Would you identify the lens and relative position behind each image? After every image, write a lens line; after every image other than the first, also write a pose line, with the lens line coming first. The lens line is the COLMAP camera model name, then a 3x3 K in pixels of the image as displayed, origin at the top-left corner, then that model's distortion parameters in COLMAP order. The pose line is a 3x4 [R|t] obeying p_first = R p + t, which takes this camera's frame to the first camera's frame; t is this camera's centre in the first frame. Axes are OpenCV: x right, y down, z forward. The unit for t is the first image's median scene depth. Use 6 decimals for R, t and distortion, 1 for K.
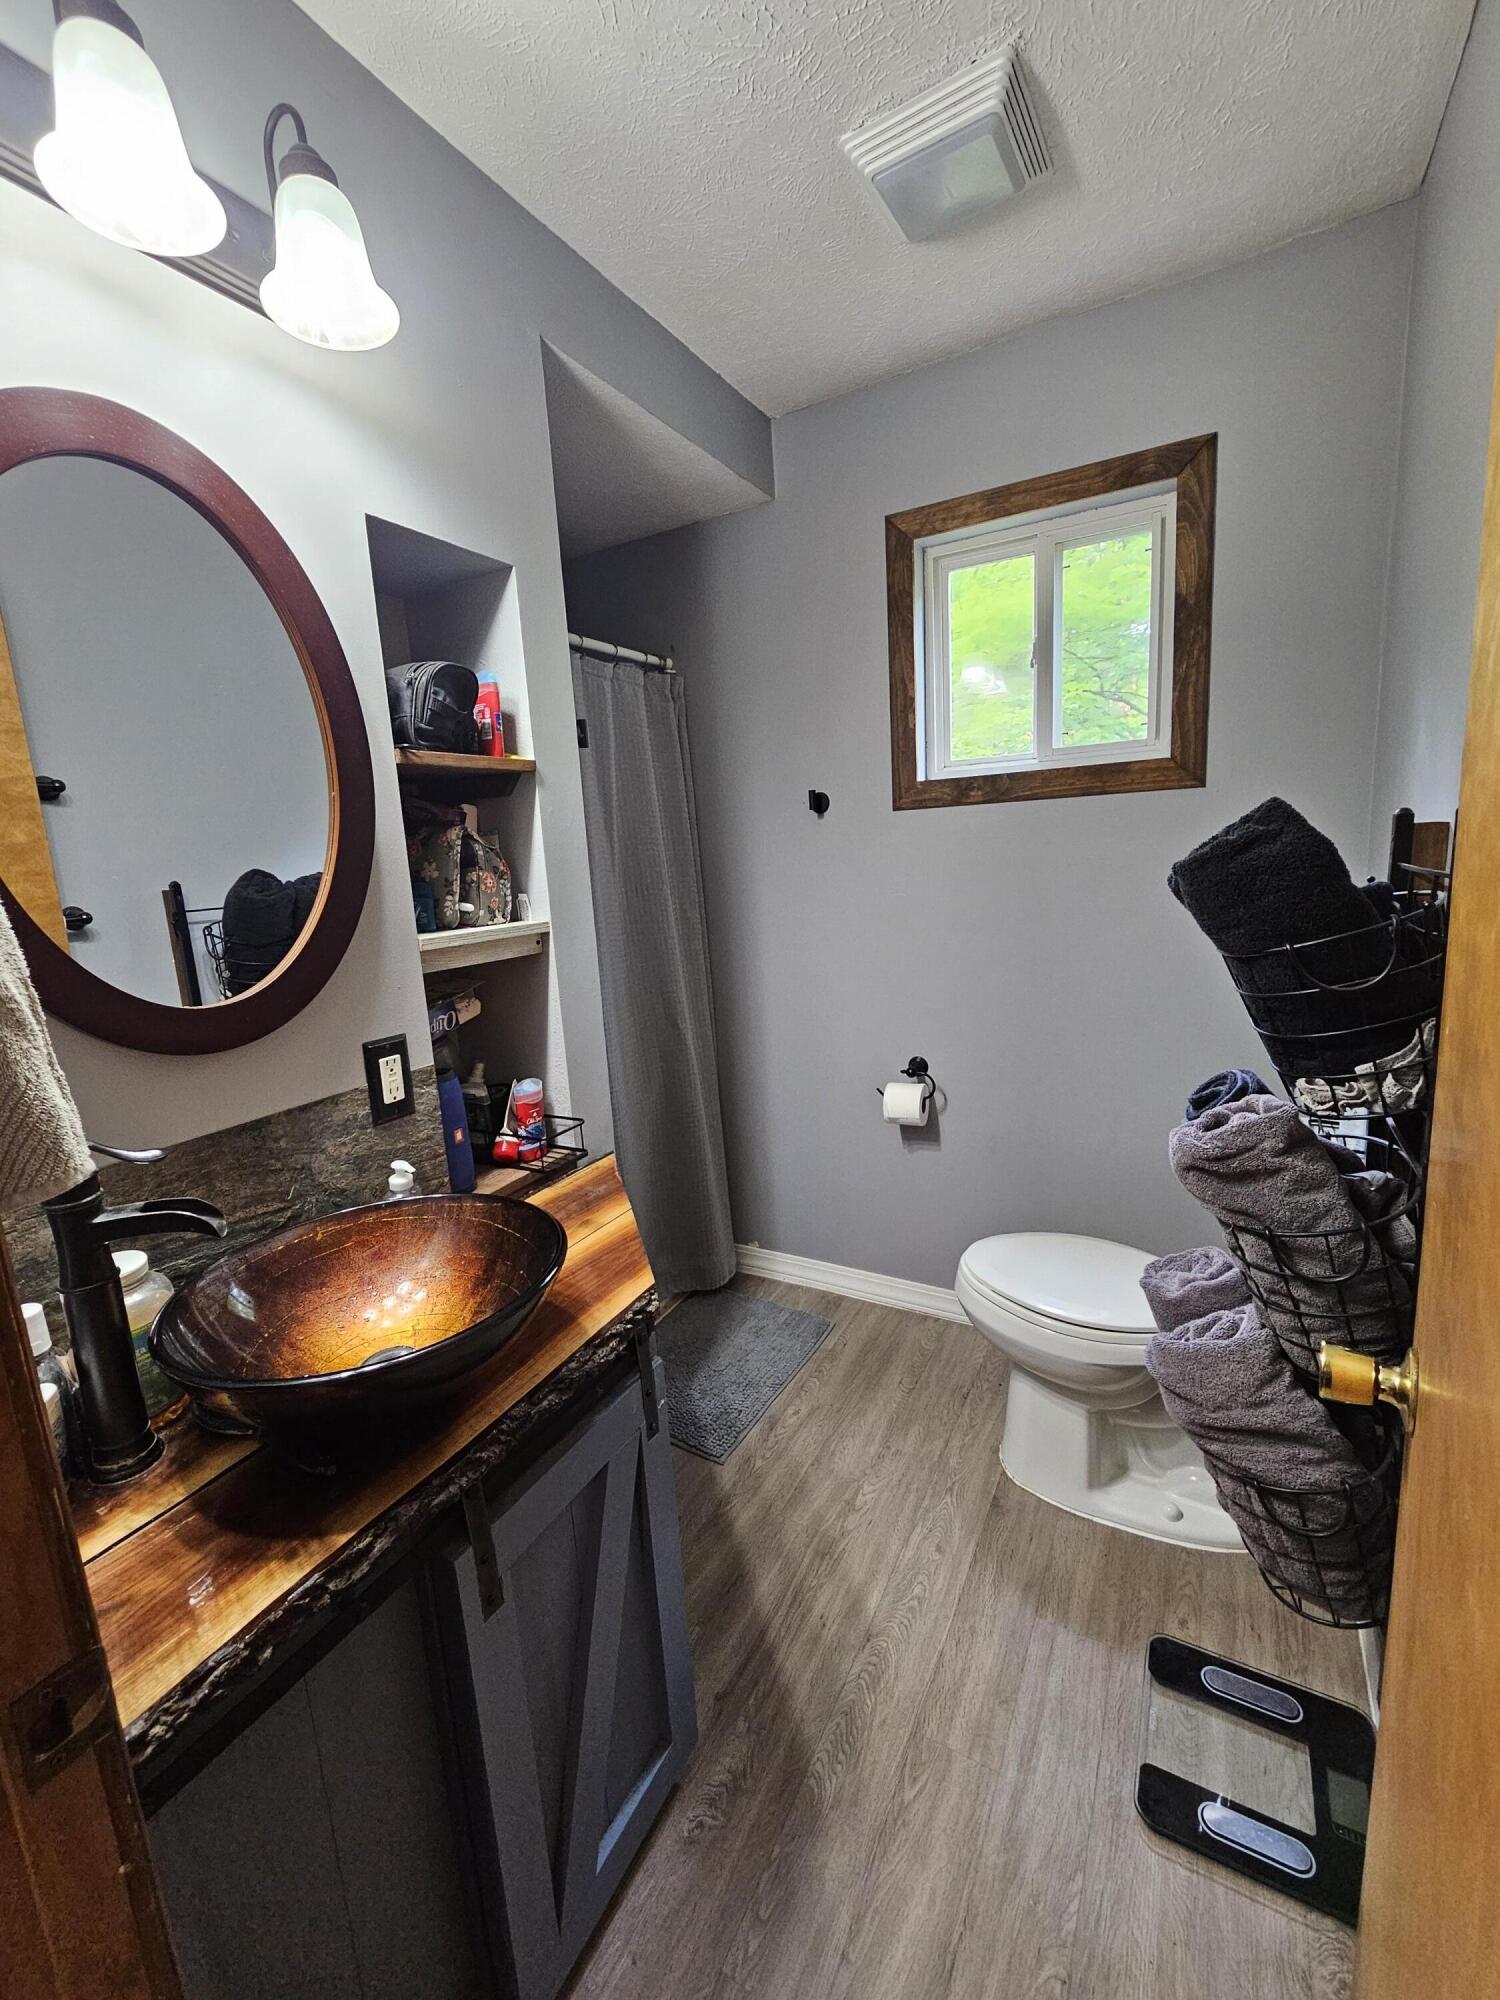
lens RADIAL K [[819.4, 0, 747.5], [0, 819.4, 996.7], [0, 0, 1]] dist [-0.000766, 0.000193]
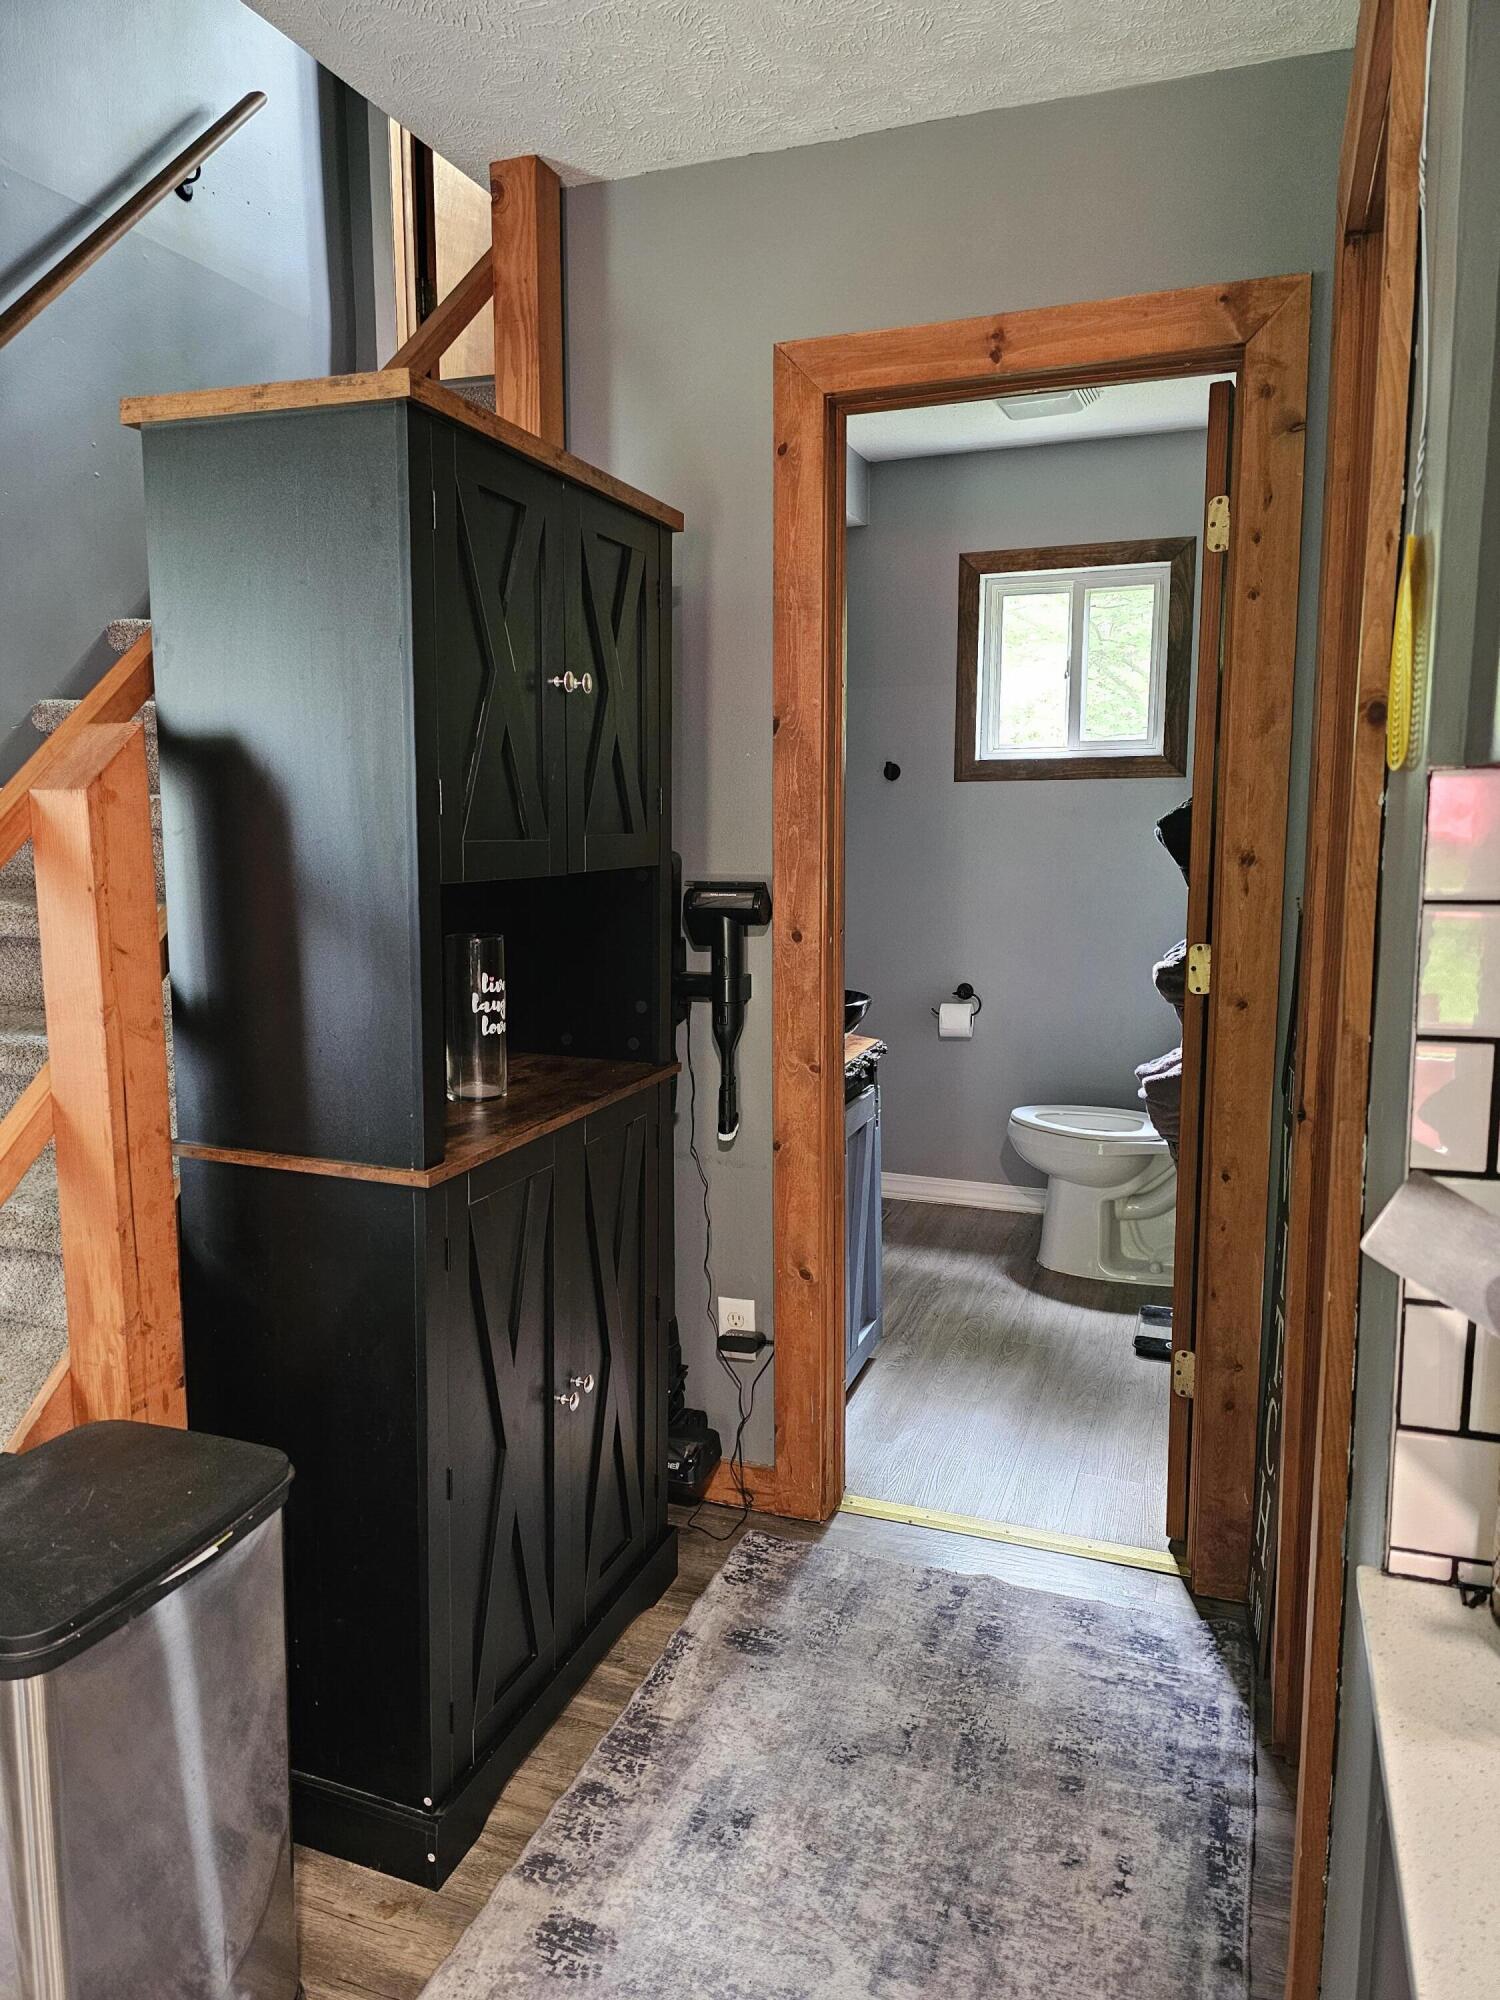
lens RADIAL K [[1346.0, 0, 738.9], [0, 1346.0, 996.0], [0, 0, 1]] dist [0.031828, -0.004550]
pose [[0.983422, 0.035928, 0.177736, -0.528325], [-0.026872, 0.998228, -0.053099, 0.230960], [-0.179329, 0.047442, 0.982645, -0.998399]]
